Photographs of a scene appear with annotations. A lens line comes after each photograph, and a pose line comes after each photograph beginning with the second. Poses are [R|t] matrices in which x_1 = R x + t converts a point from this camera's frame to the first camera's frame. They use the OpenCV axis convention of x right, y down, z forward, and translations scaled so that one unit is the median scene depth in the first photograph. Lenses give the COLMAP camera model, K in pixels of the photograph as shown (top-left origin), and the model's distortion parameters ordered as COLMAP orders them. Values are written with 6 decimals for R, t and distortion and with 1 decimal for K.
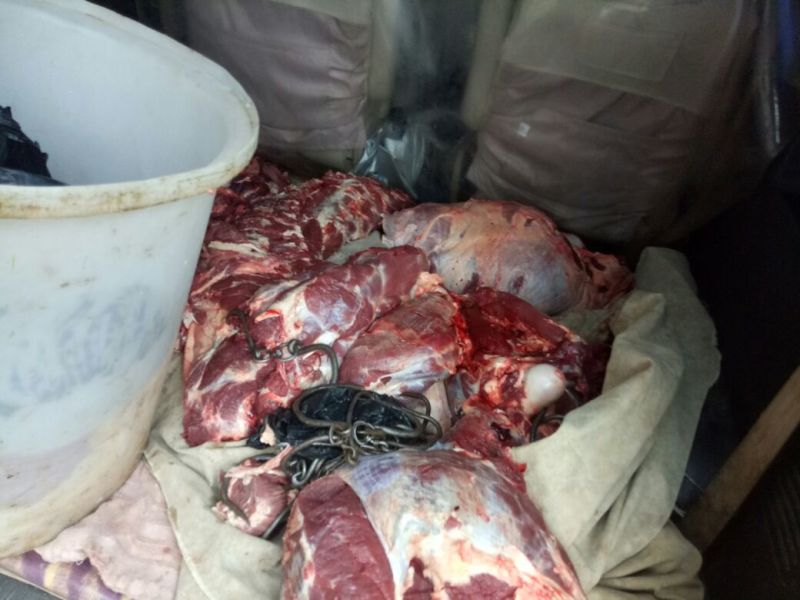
lens RADIAL K [[604.5, 0, 400.0], [0, 604.5, 300.0], [0, 0, 1]] dist [0.049466, -0.000183]
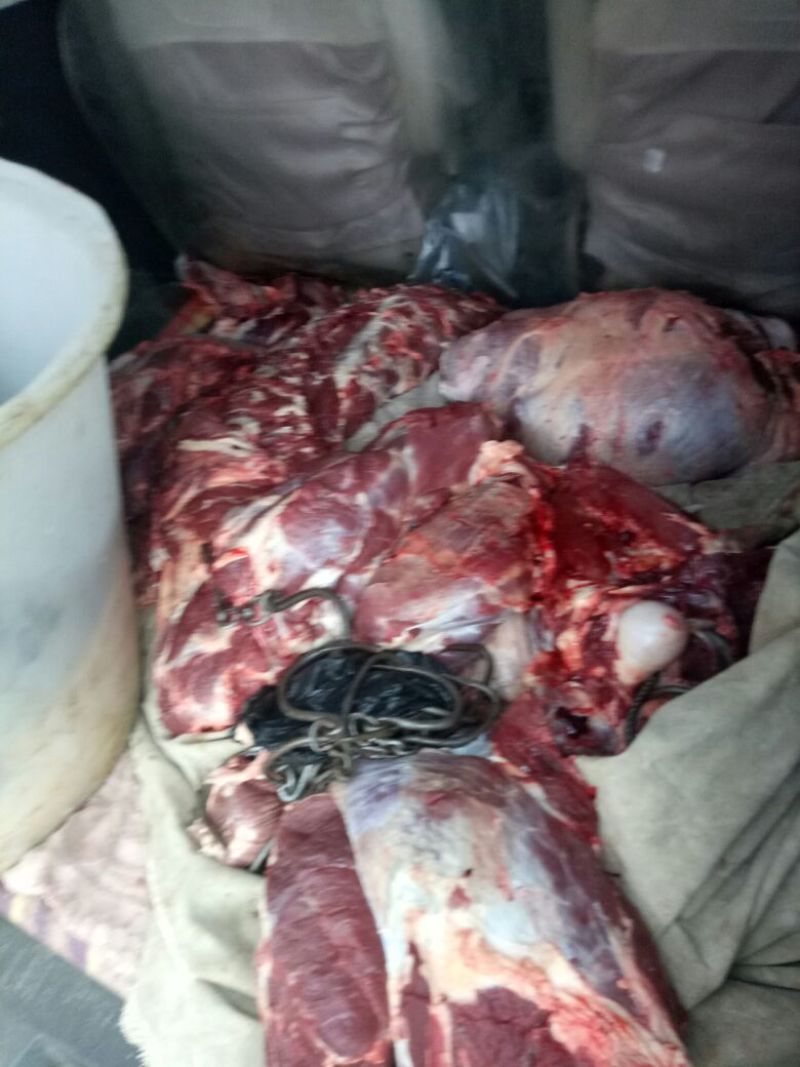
lens RADIAL K [[798.4, 0, 400.0], [0, 798.4, 533.5], [0, 0, 1]] dist [0.032174, -0.007688]
pose [[0.950997, -0.090491, -0.295661, 0.236657], [0.139413, 0.978992, 0.148788, -0.110174], [0.275985, -0.182716, 0.943635, 0.190164]]
